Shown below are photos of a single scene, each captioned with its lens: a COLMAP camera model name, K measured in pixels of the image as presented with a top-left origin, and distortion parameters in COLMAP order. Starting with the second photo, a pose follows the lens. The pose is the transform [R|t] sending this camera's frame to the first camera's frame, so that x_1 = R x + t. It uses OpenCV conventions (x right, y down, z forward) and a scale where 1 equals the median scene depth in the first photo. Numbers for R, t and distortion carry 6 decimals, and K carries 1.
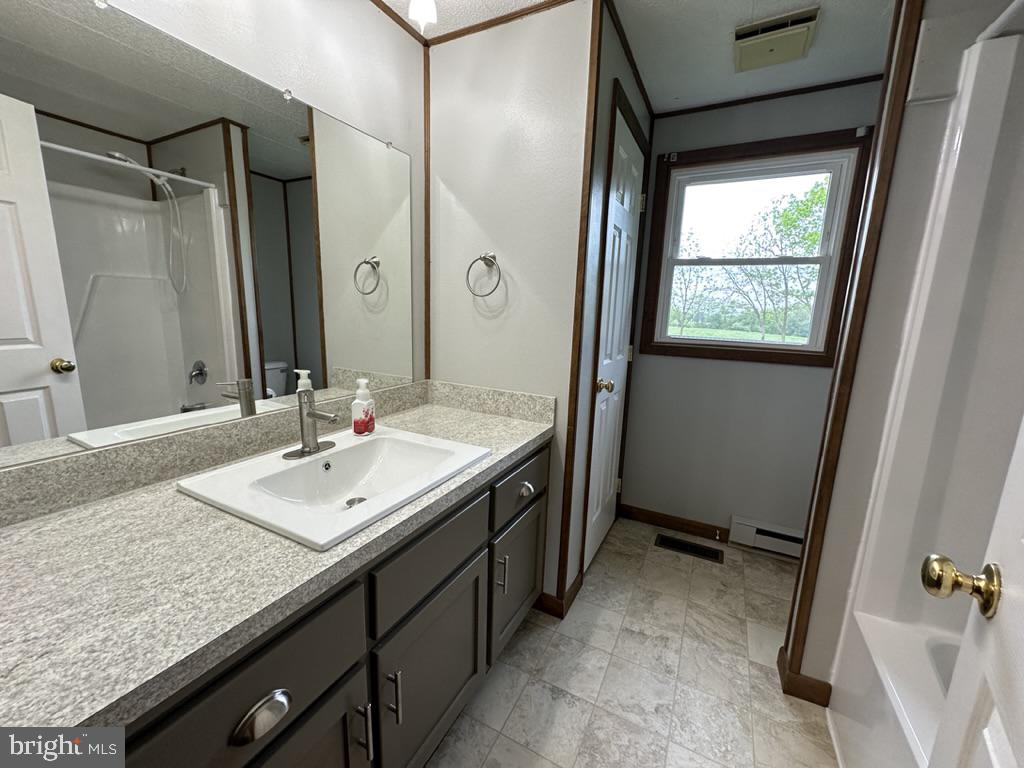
lens RADIAL K [[408.4, 0, 512.3], [0, 408.4, 386.7], [0, 0, 1]] dist [0.000852, 0.000116]
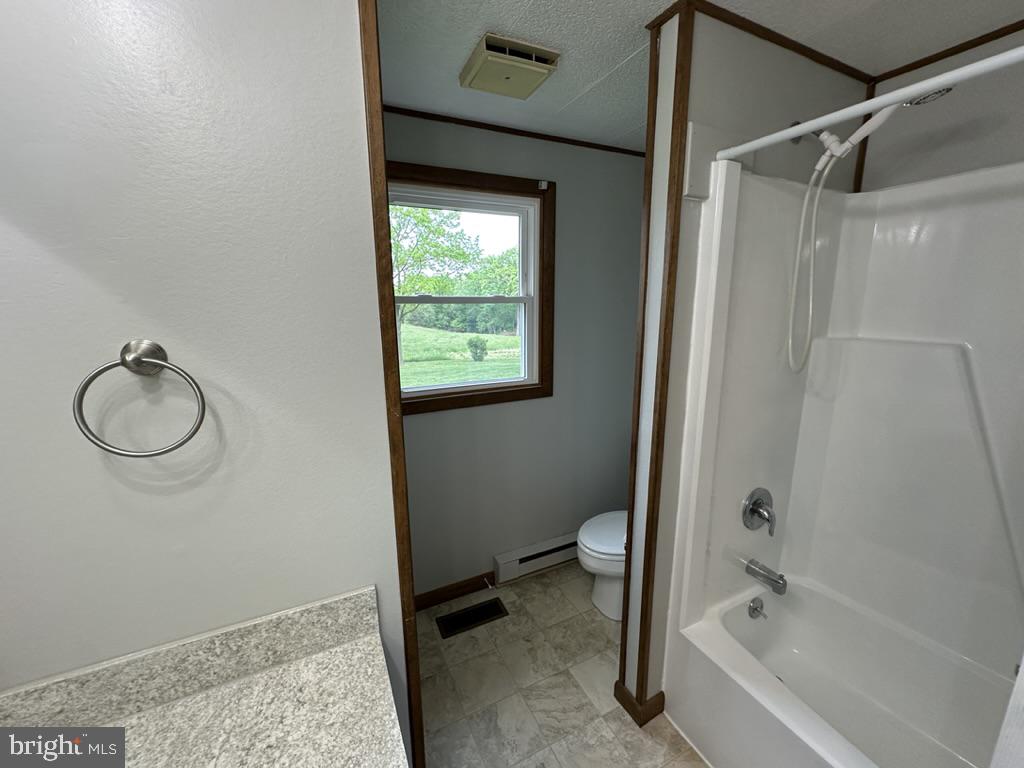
lens RADIAL K [[408.4, 0, 512.3], [0, 408.4, 386.7], [0, 0, 1]] dist [0.000852, 0.000116]
pose [[0.596395, -0.204271, 0.776264, -0.150033], [0.180573, 0.976432, 0.118213, -0.253659], [-0.782117, 0.069671, 0.619225, 0.447315]]
